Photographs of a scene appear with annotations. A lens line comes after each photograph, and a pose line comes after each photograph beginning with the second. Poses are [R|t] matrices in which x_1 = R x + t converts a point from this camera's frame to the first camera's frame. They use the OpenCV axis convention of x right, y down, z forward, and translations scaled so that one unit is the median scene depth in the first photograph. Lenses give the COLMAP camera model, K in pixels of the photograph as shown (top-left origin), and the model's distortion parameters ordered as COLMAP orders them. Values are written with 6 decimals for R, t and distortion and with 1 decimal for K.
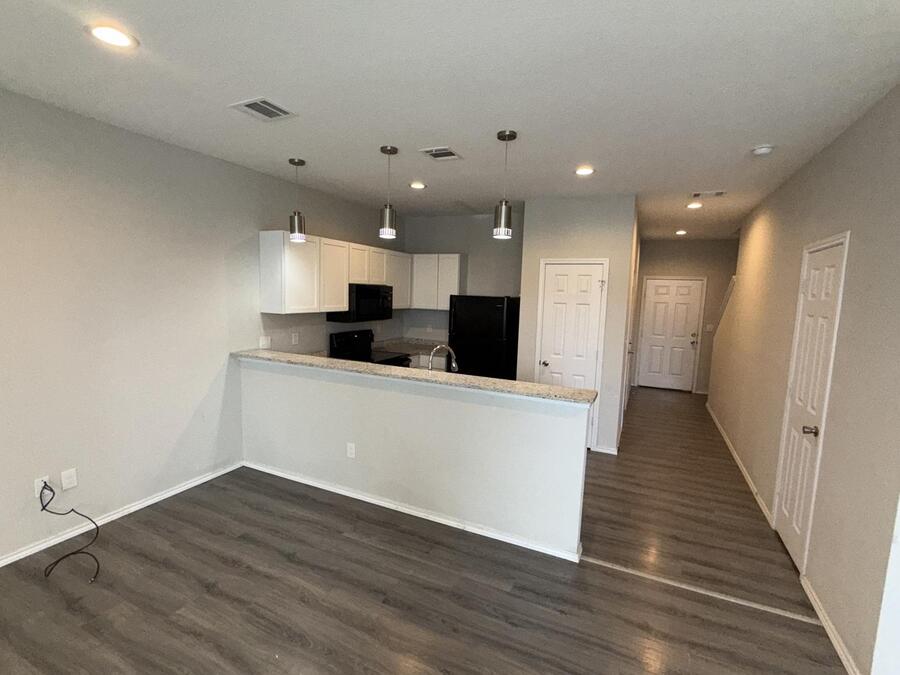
lens RADIAL K [[416.1, 0, 450.0], [0, 416.1, 337.5], [0, 0, 1]] dist [-0.000146, -0.000132]
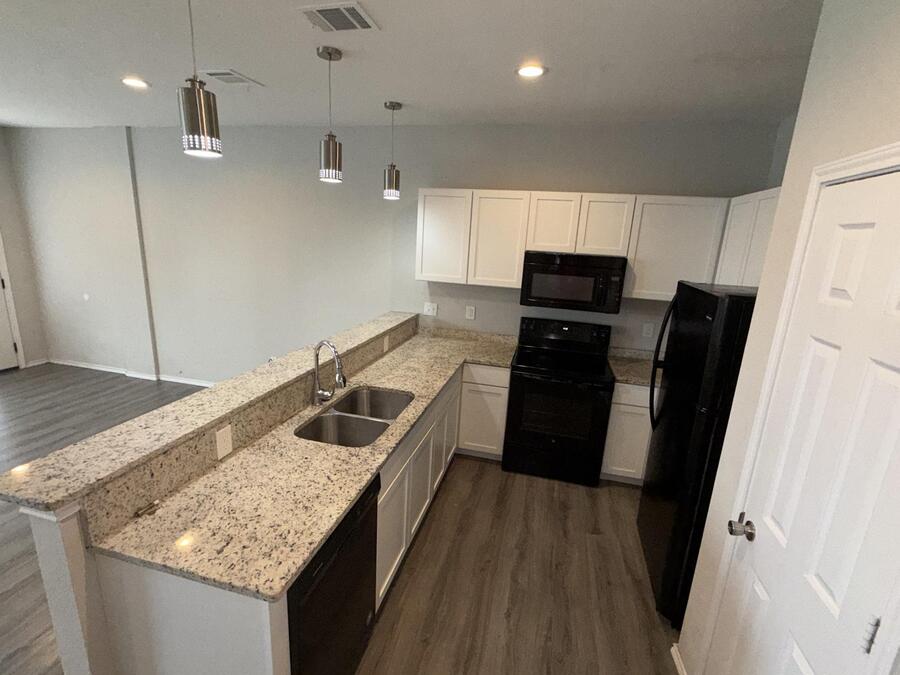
lens RADIAL K [[385.7, 0, 450.0], [0, 385.7, 337.5], [0, 0, 1]] dist [-0.001104, -0.000094]
pose [[0.173134, 0.209835, -0.962286, 0.464244], [-0.155209, 0.970645, 0.183733, -0.098348], [0.972592, 0.117545, 0.200620, 0.864014]]
